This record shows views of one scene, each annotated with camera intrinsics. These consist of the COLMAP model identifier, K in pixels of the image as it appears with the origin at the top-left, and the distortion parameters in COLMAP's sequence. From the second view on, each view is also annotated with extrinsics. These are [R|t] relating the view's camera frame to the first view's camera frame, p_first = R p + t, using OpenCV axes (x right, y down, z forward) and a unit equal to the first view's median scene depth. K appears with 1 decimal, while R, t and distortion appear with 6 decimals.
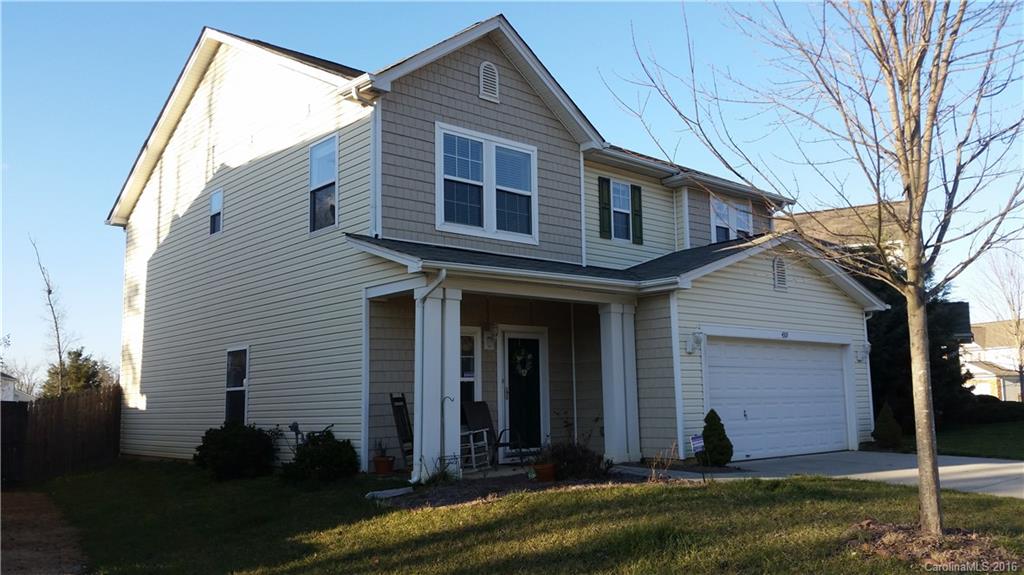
lens RADIAL K [[830.3, 0, 512.0], [0, 830.3, 287.5], [0, 0, 1]] dist [0.157717, -0.337382]
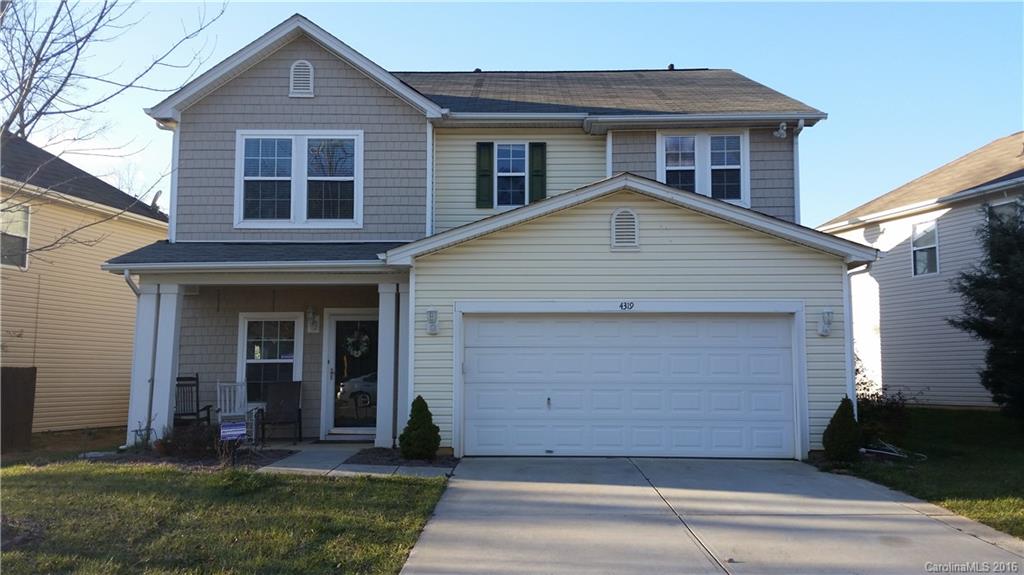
lens RADIAL K [[830.3, 0, 512.0], [0, 830.3, 287.5], [0, 0, 1]] dist [0.157717, -0.337382]
pose [[0.734029, -0.048149, -0.677410, 0.874072], [0.076860, 0.996964, 0.012423, 0.023036], [0.674755, -0.061184, 0.735501, 0.383609]]
